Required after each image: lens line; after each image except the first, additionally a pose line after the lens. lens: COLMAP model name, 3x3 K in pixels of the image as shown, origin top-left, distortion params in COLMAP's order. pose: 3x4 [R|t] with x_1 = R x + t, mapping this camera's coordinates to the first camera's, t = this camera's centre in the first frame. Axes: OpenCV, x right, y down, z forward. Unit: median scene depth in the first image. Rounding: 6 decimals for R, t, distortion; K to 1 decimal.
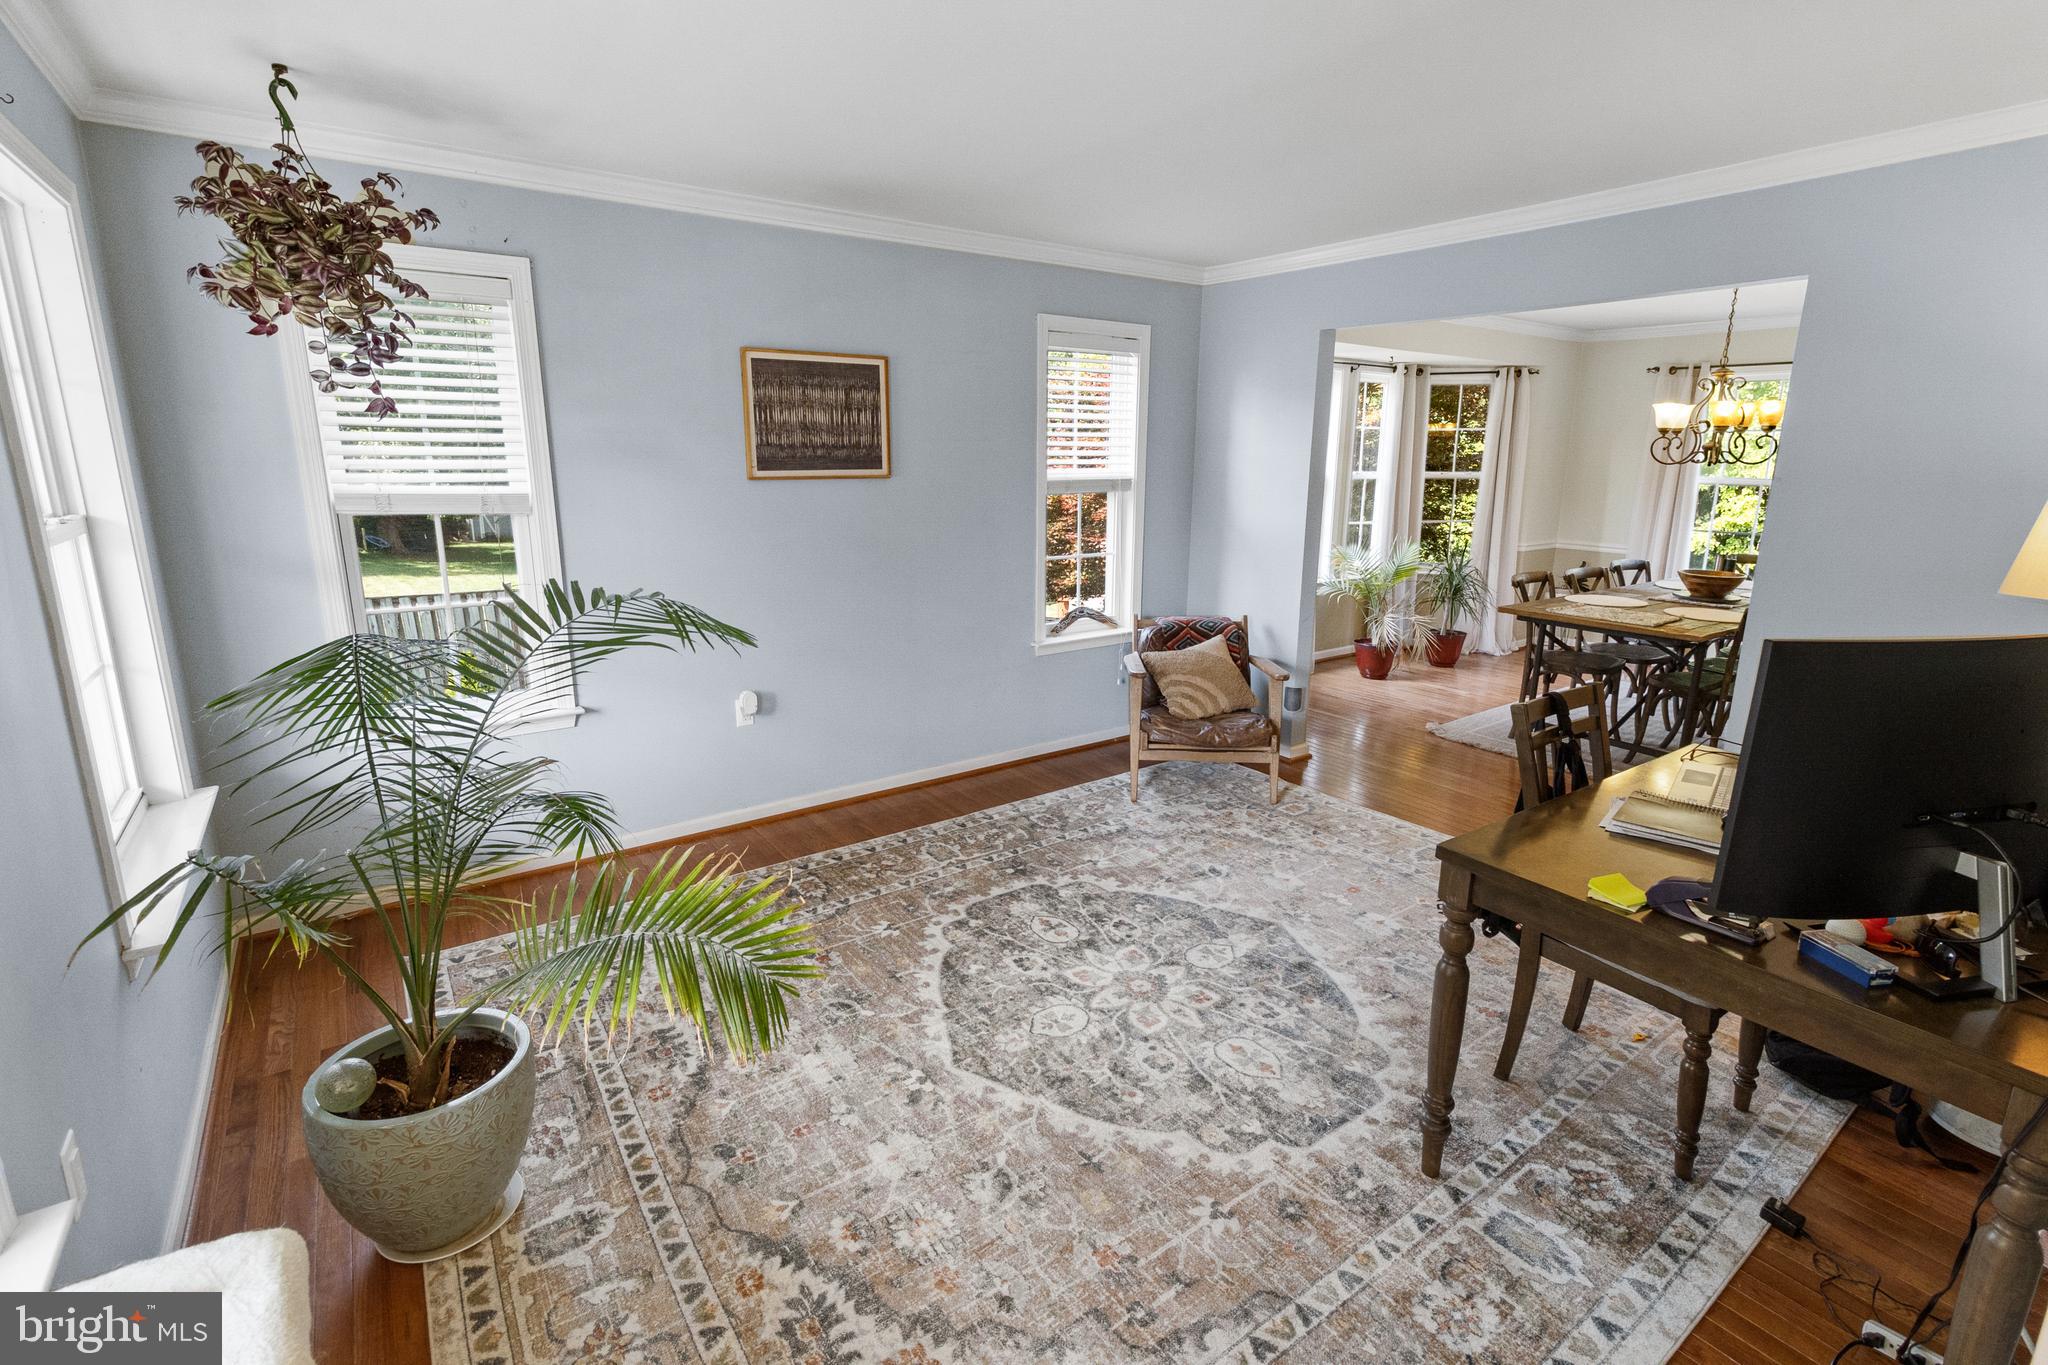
lens RADIAL K [[940.7, 0, 1032.1], [0, 940.7, 654.5], [0, 0, 1]] dist [0.001816, 0.000311]
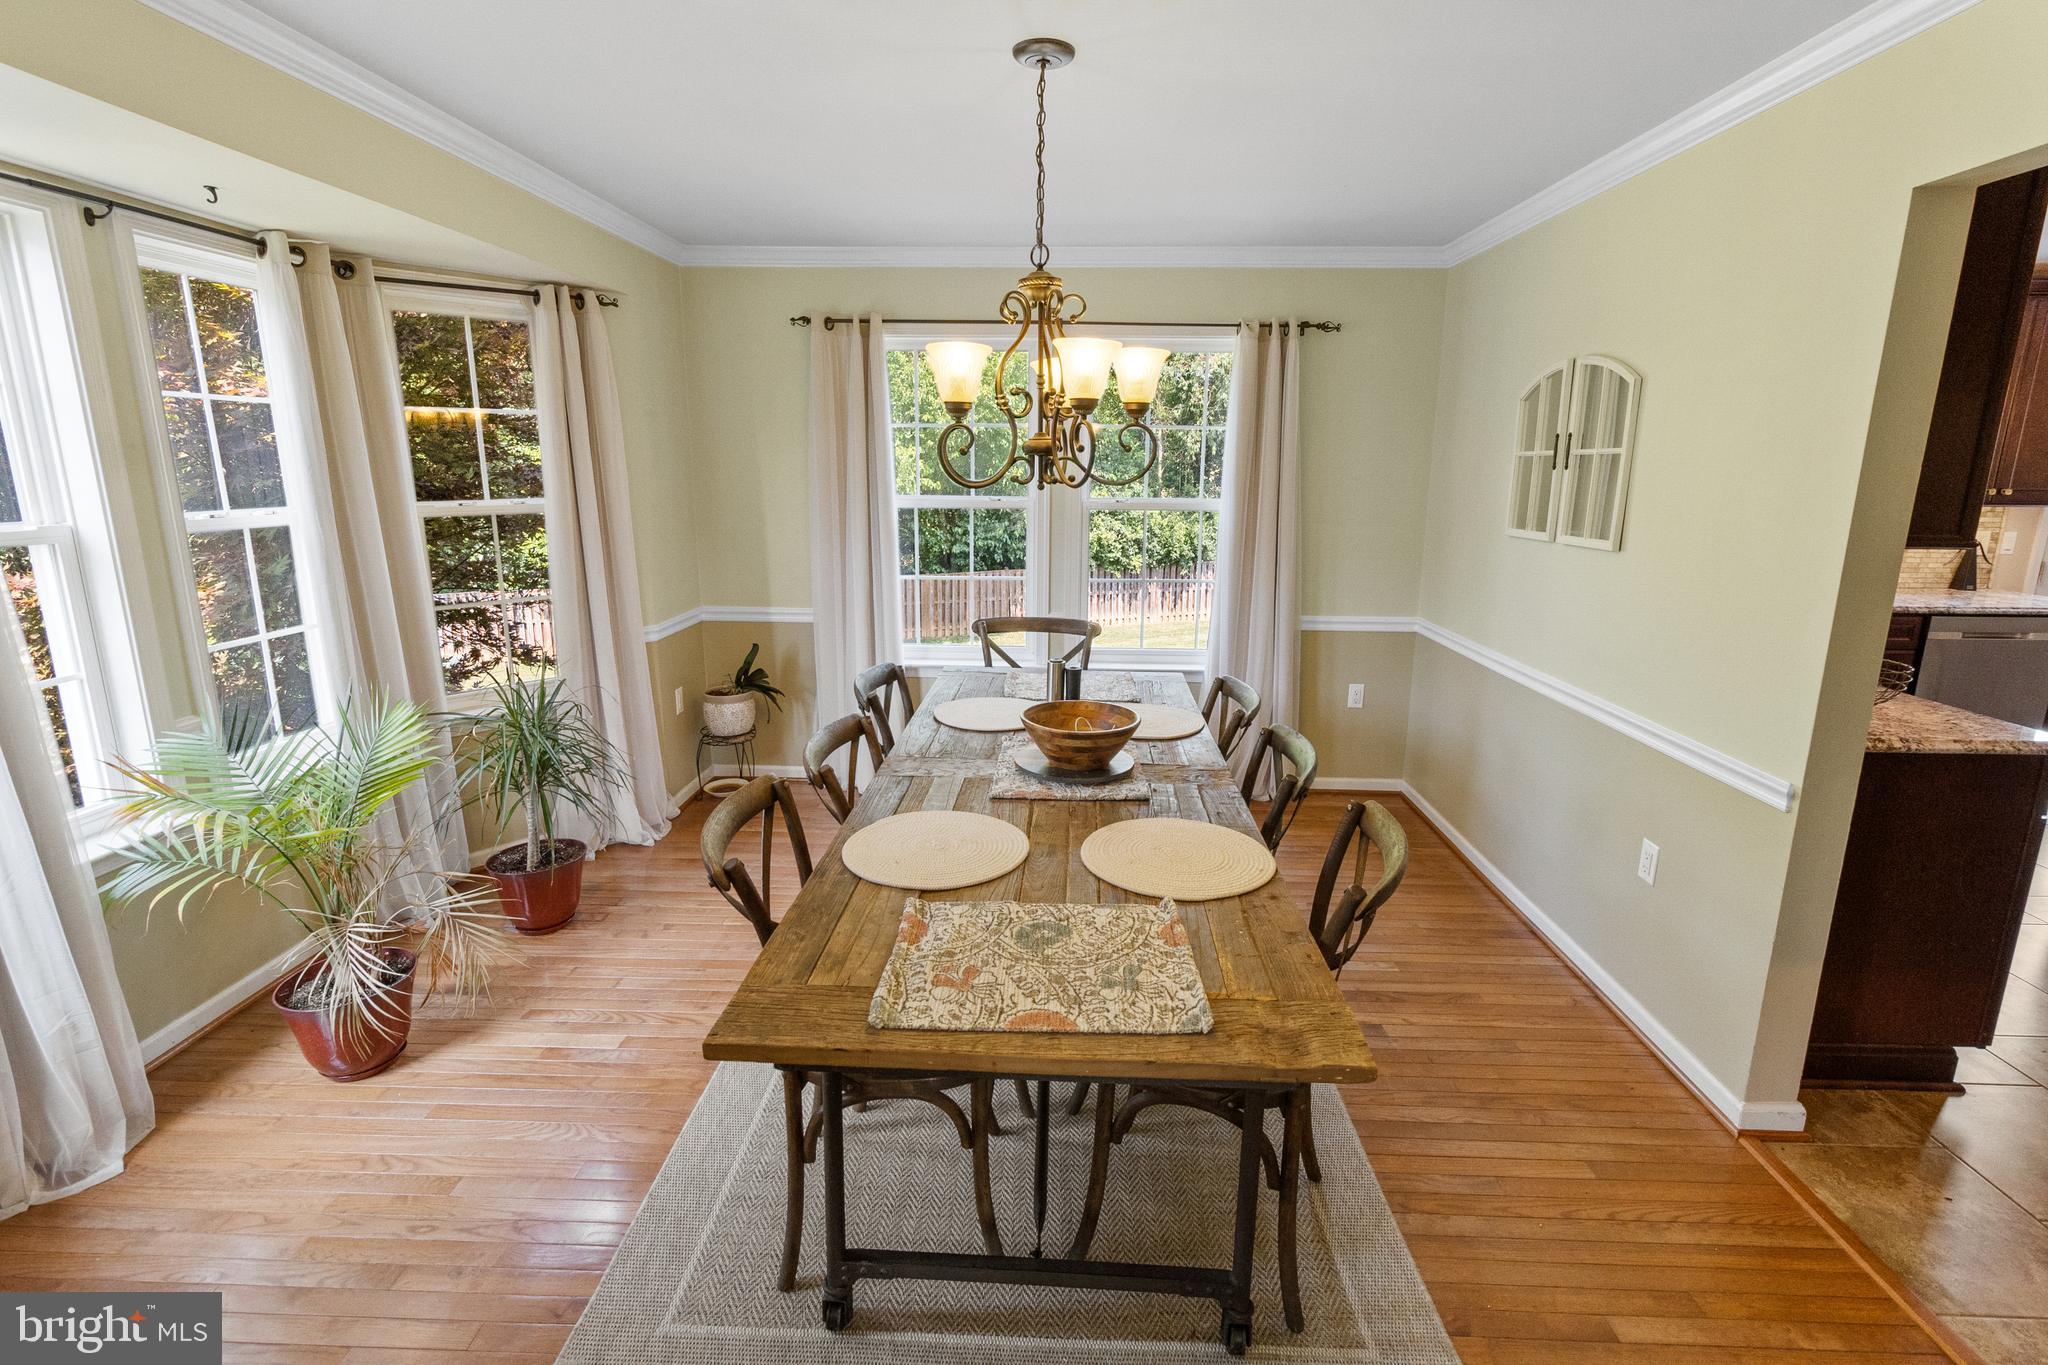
lens RADIAL K [[940.7, 0, 1032.1], [0, 940.7, 654.5], [0, 0, 1]] dist [0.001816, 0.000311]
pose [[0.616248, -0.163926, 0.770303, 0.242822], [0.169601, 0.982771, 0.073459, -0.107860], [-0.769073, 0.085375, 0.633433, 0.500581]]
